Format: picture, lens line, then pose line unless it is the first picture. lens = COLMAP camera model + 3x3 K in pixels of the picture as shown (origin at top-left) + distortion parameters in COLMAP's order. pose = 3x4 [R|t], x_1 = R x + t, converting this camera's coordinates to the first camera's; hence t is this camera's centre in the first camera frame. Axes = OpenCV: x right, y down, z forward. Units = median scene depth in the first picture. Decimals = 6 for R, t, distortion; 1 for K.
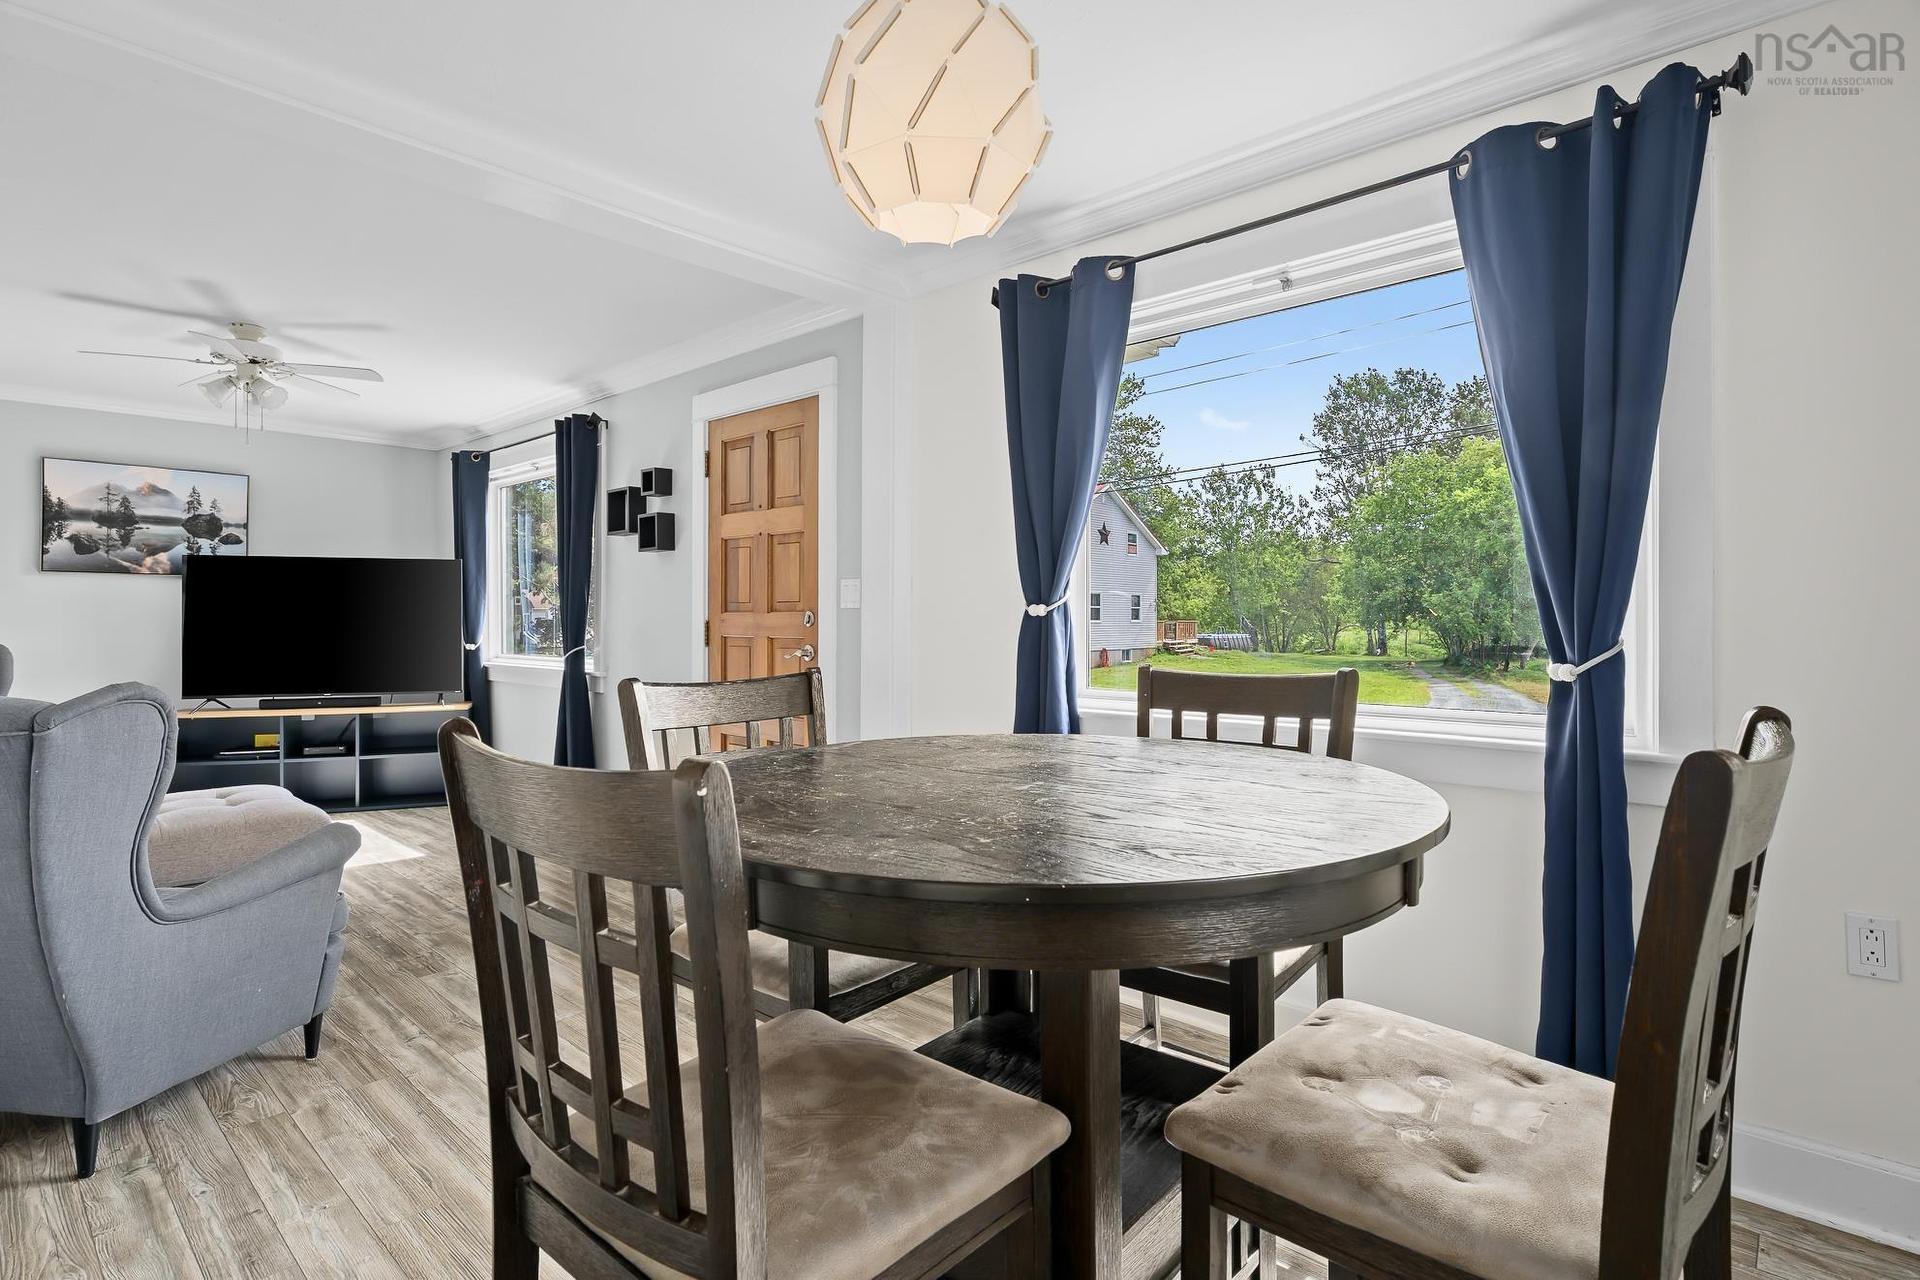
lens RADIAL K [[915.3, 0, 942.6], [0, 915.3, 621.9], [0, 0, 1]] dist [-0.008816, -0.000490]
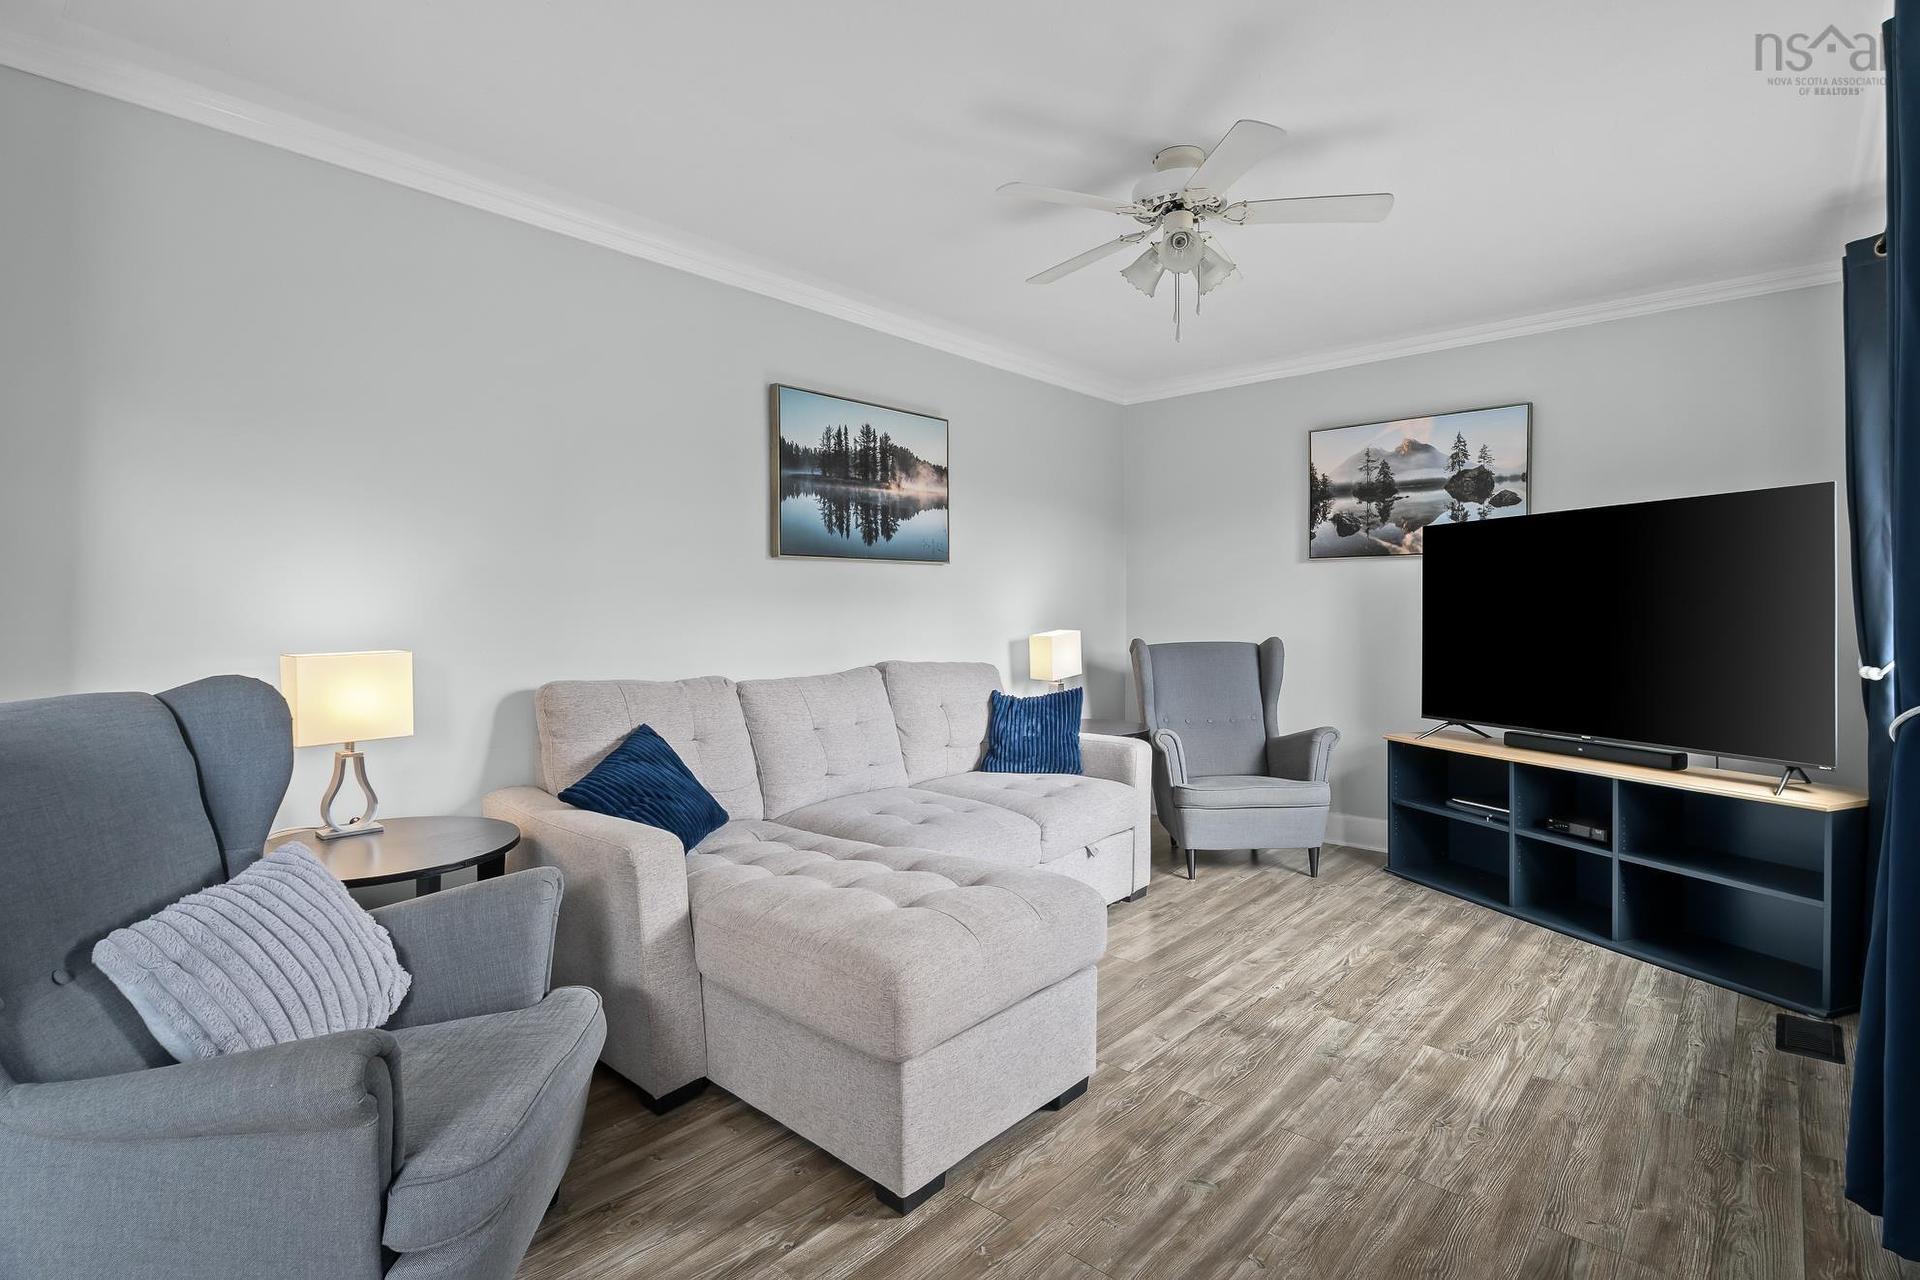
lens RADIAL K [[915.3, 0, 957.2], [0, 915.3, 618.7], [0, 0, 1]] dist [-0.008816, -0.000490]
pose [[0.008588, 0.005650, -0.999947, -0.088308], [-0.002317, 0.999981, 0.005631, -0.000973], [0.999960, 0.002268, 0.008601, 0.628734]]
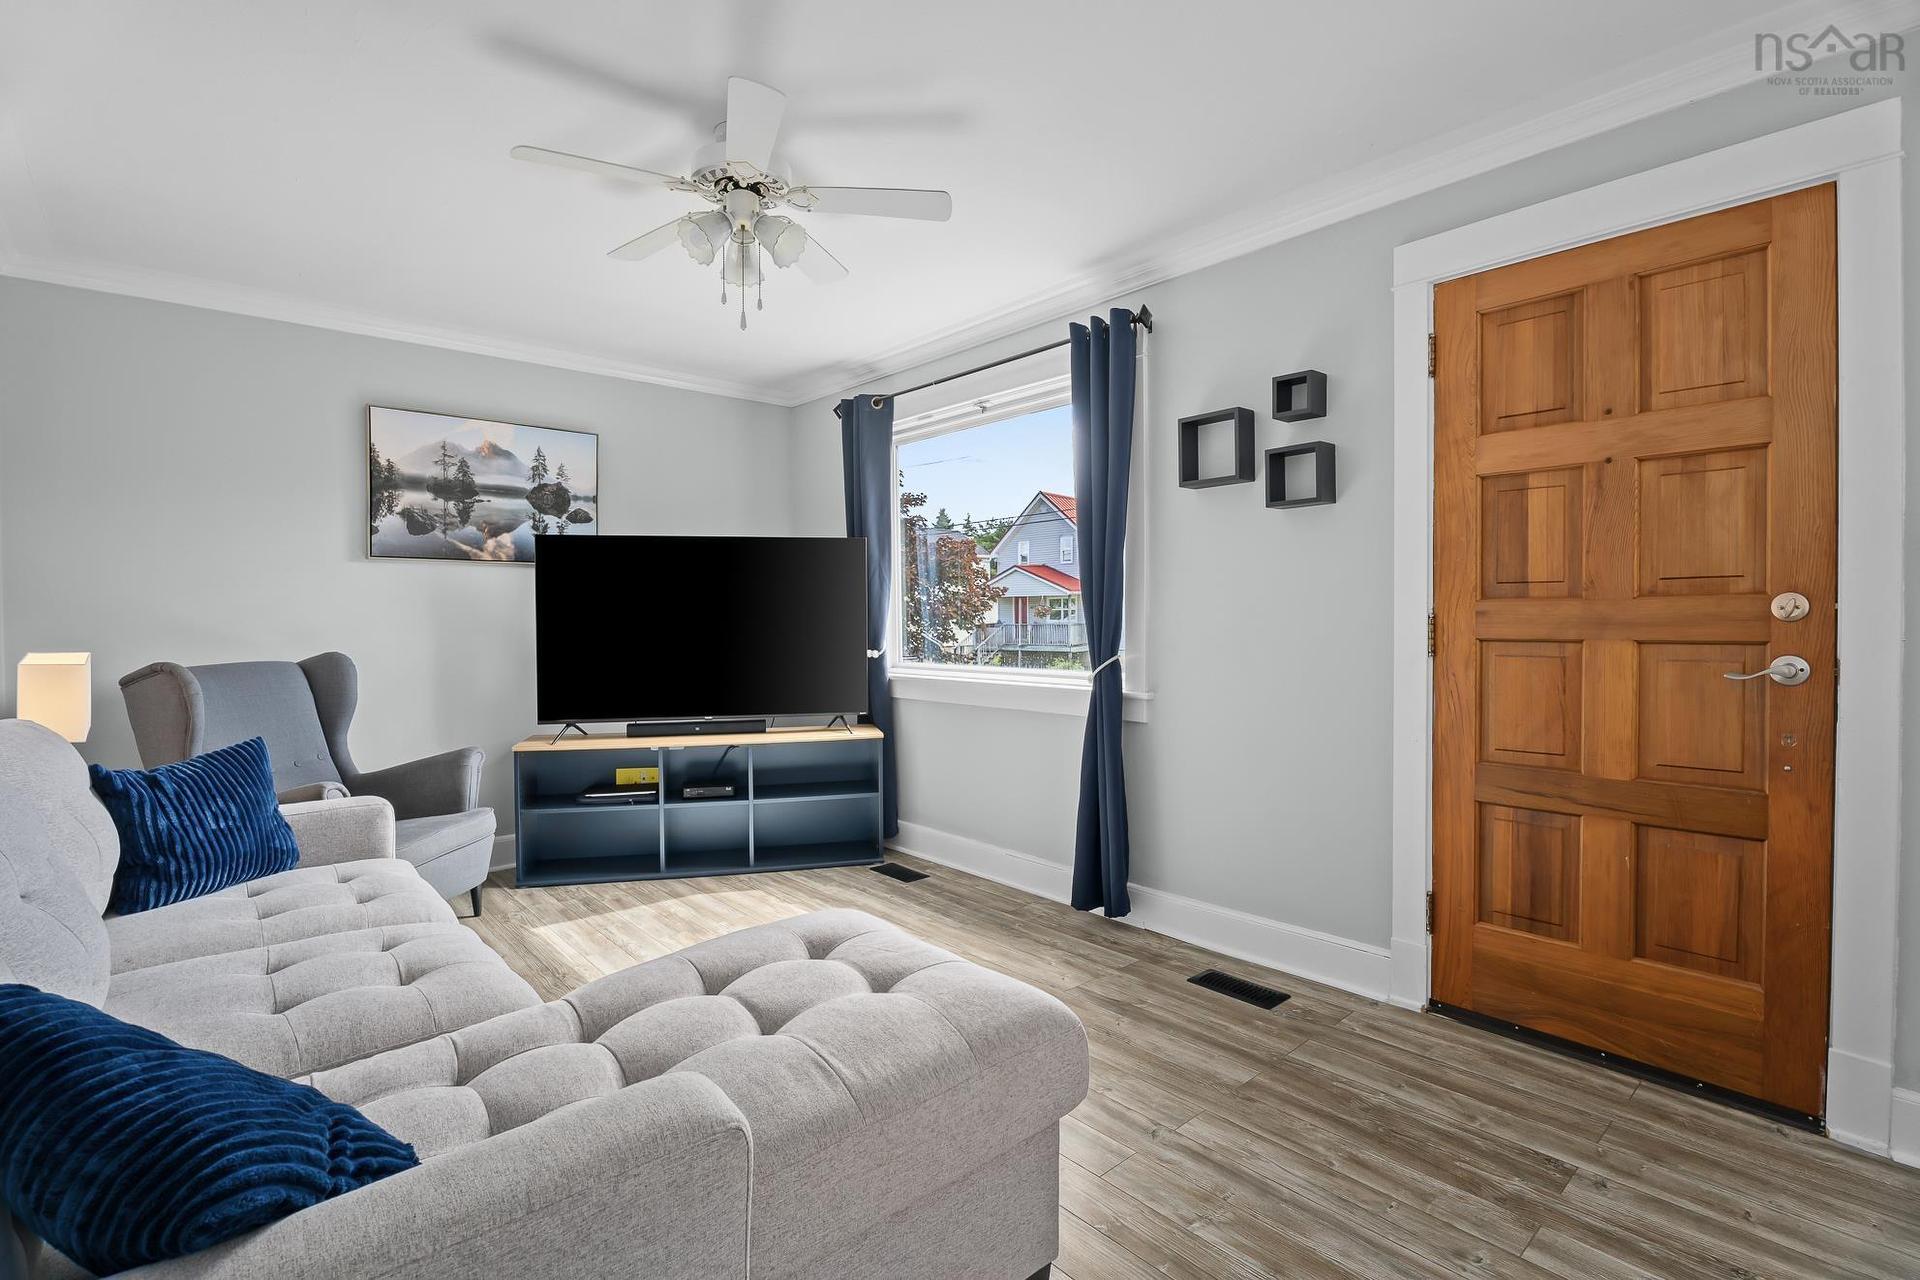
lens RADIAL K [[884.2, 0, 956.6], [0, 884.2, 636.8], [0, 0, 1]] dist [-0.013160, 0.000688]
pose [[0.994044, -0.005932, -0.108816, -0.422697], [0.007811, 0.999827, 0.016853, 0.001397], [0.108697, -0.017602, 0.993919, 0.320180]]
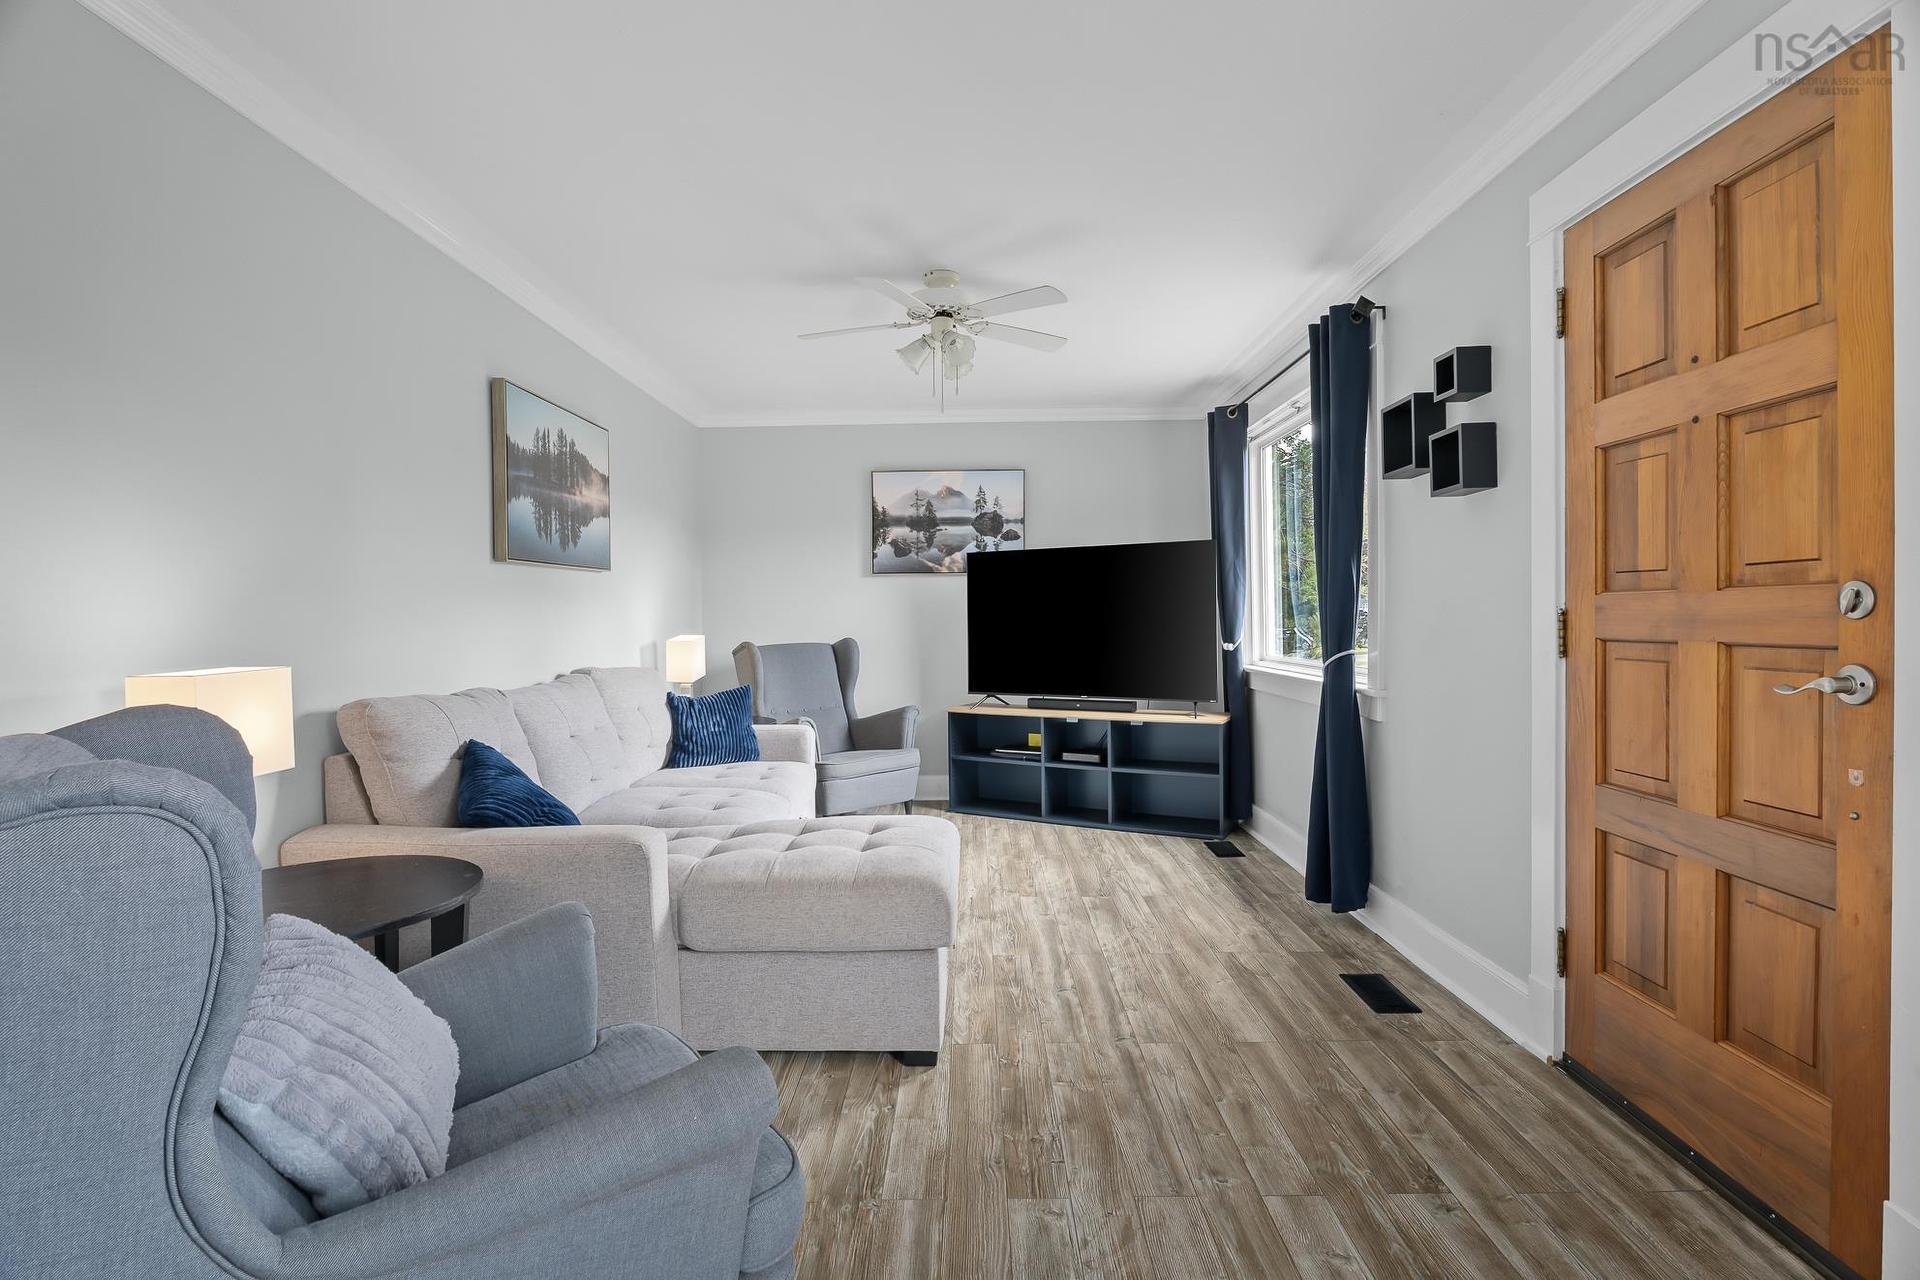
lens RADIAL K [[915.3, 0, 956.6], [0, 915.3, 629.1], [0, 0, 1]] dist [-0.008816, -0.000490]
pose [[0.661618, 0.001117, -0.749840, -0.078784], [0.009999, 0.999897, 0.010313, 0.001153], [0.749774, -0.014320, 0.661539, 0.323391]]
